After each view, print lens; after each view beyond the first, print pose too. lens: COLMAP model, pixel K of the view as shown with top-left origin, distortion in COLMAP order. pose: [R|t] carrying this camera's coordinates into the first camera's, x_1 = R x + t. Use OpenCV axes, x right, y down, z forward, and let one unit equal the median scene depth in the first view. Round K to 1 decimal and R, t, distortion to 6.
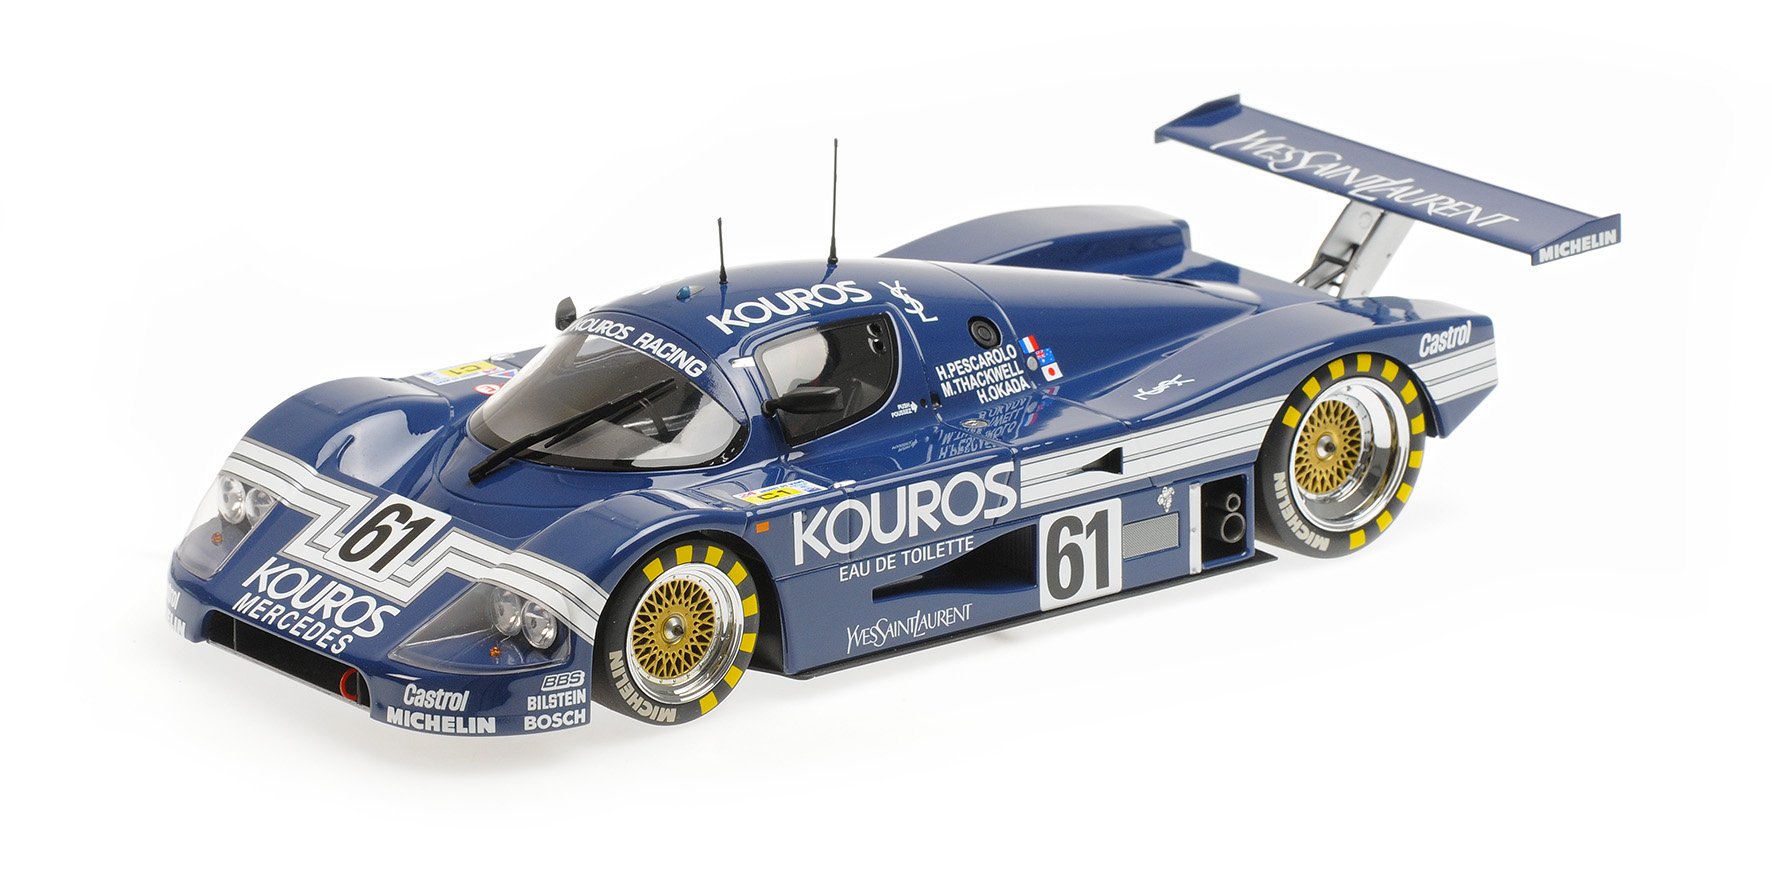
lens RADIAL K [[10184.6, 0, 886.0], [0, 10184.6, 443.0], [0, 0, 1]] dist [0.722920, -8.460801]
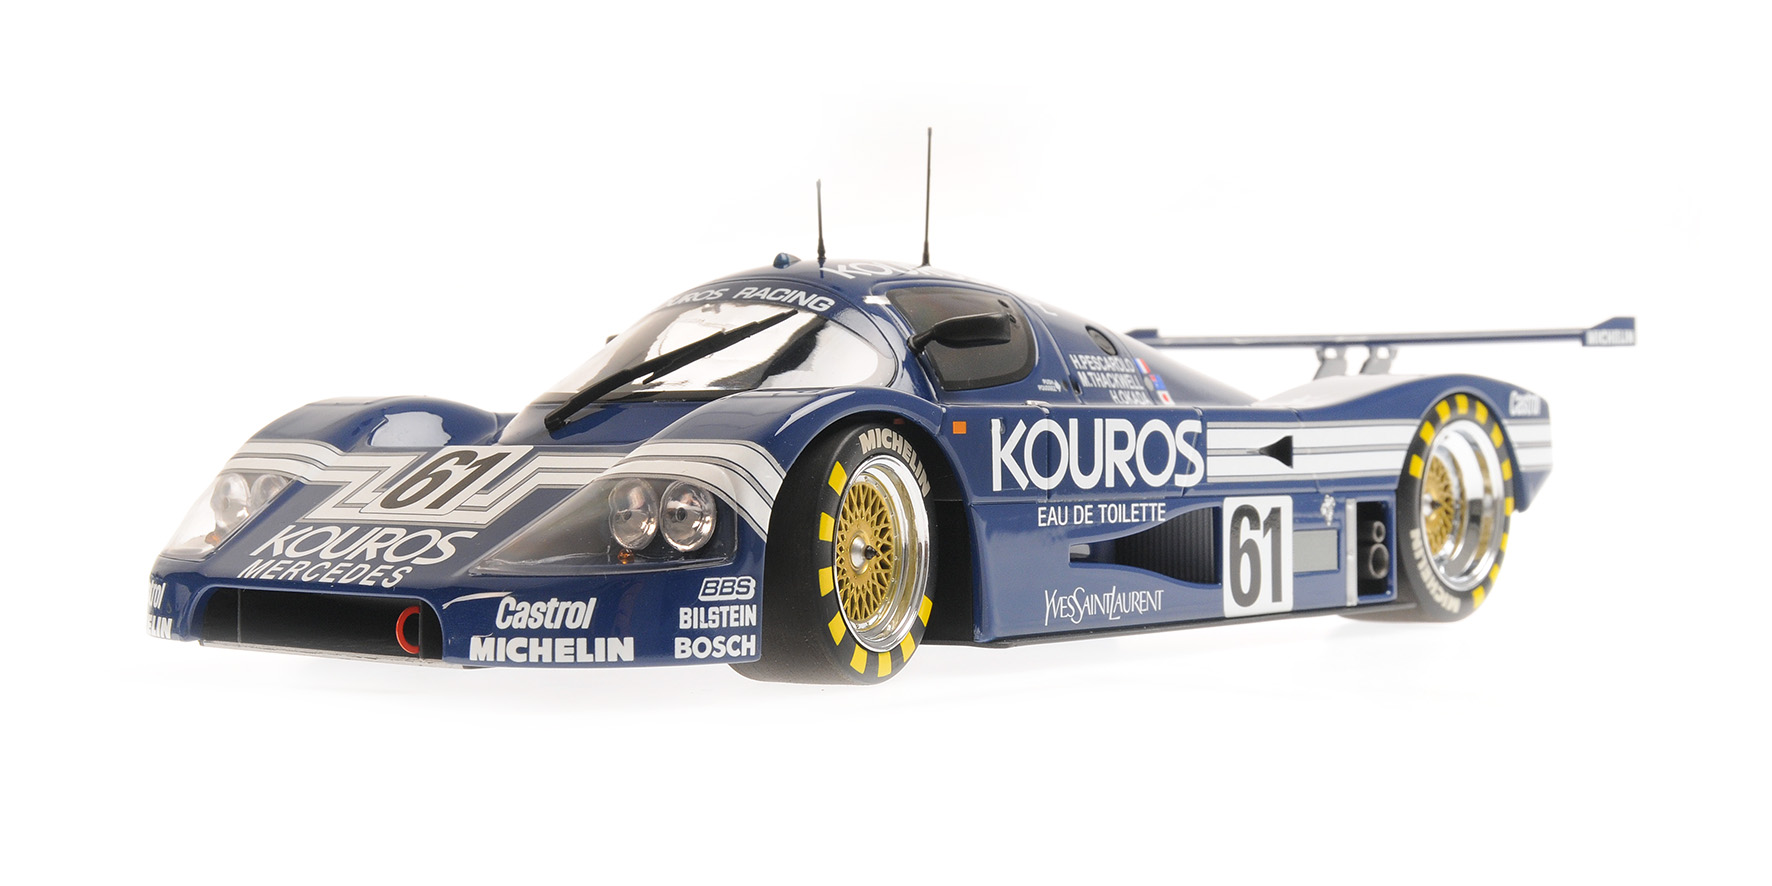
lens RADIAL K [[2745.7, 0, 886.0], [0, 2745.7, 443.0], [0, 0, 1]] dist [-0.091330, 0.056288]
pose [[0.981391, 0.005906, 0.191931, -0.055821], [0.049937, 0.957287, -0.284796, 0.066224], [-0.185415, 0.289080, 0.939177, 0.800472]]
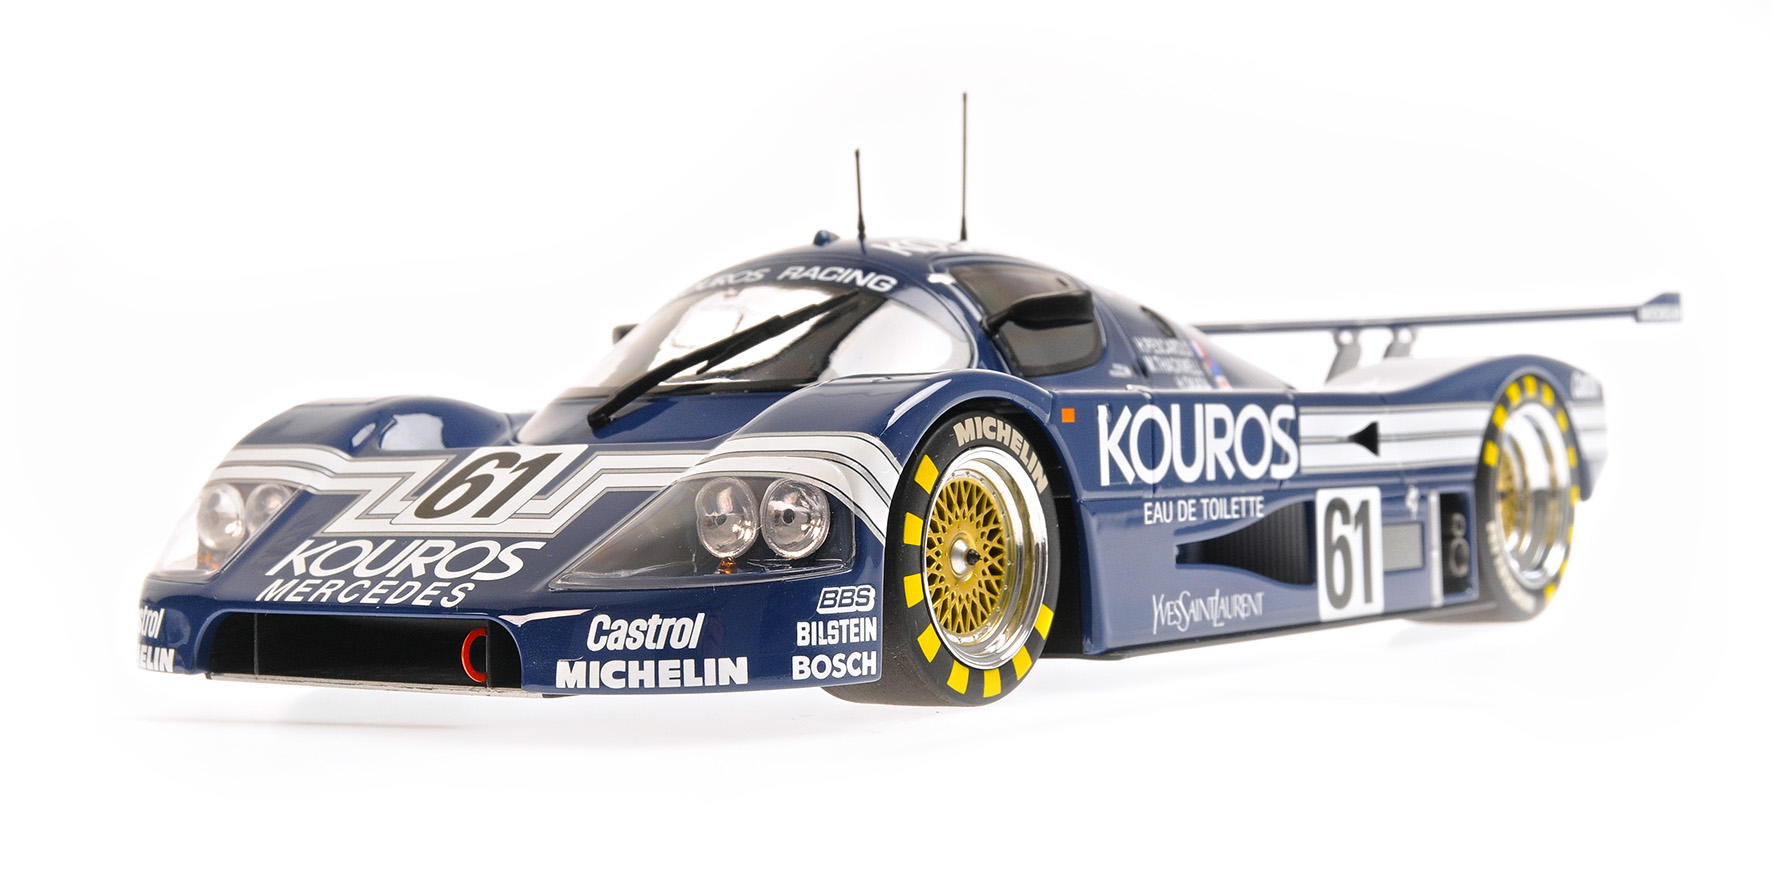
lens RADIAL K [[2812.2, 0, 826.1], [0, 2812.2, 397.8], [0, 0, 1]] dist [-0.055079, 0.066261]
pose [[0.968329, -0.007283, 0.249570, -0.073424], [0.084776, 0.949780, -0.301216, 0.061342], [-0.234843, 0.312834, 0.920317, 0.821428]]
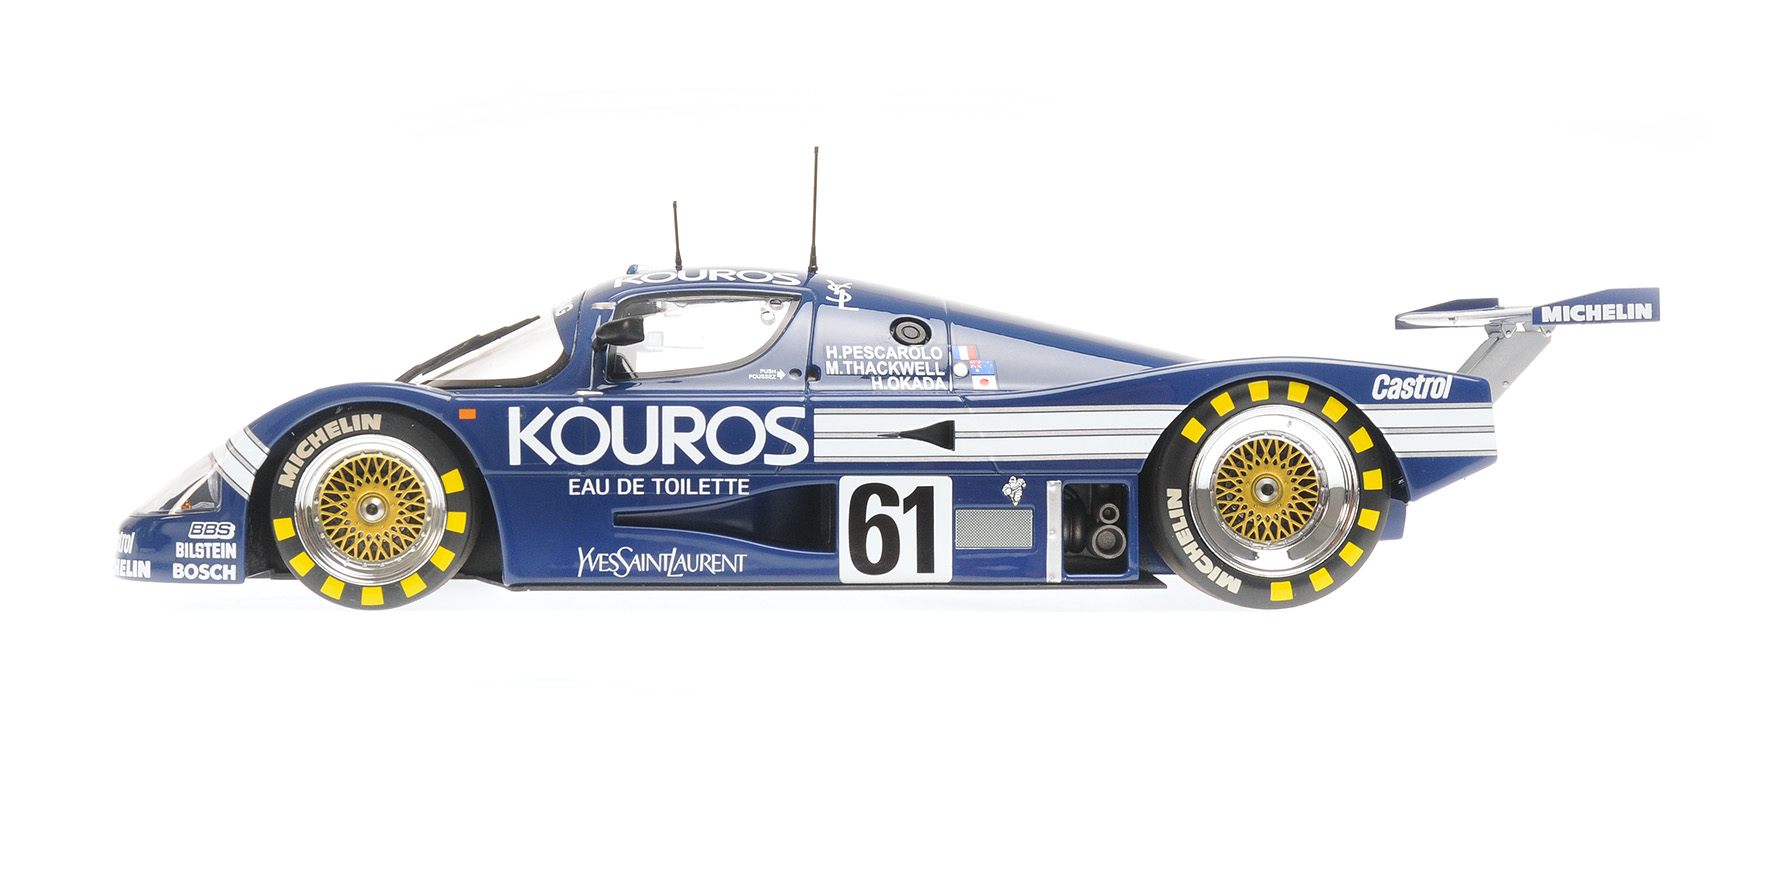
lens RADIAL K [[2812.2, 0, 826.1], [0, 2812.2, 397.8], [0, 0, 1]] dist [-0.055079, 0.066261]
pose [[0.797871, 0.014833, -0.602645, 0.171089], [-0.181149, 0.959393, -0.216219, 0.056897], [0.574966, 0.281683, 0.768159, 0.807009]]
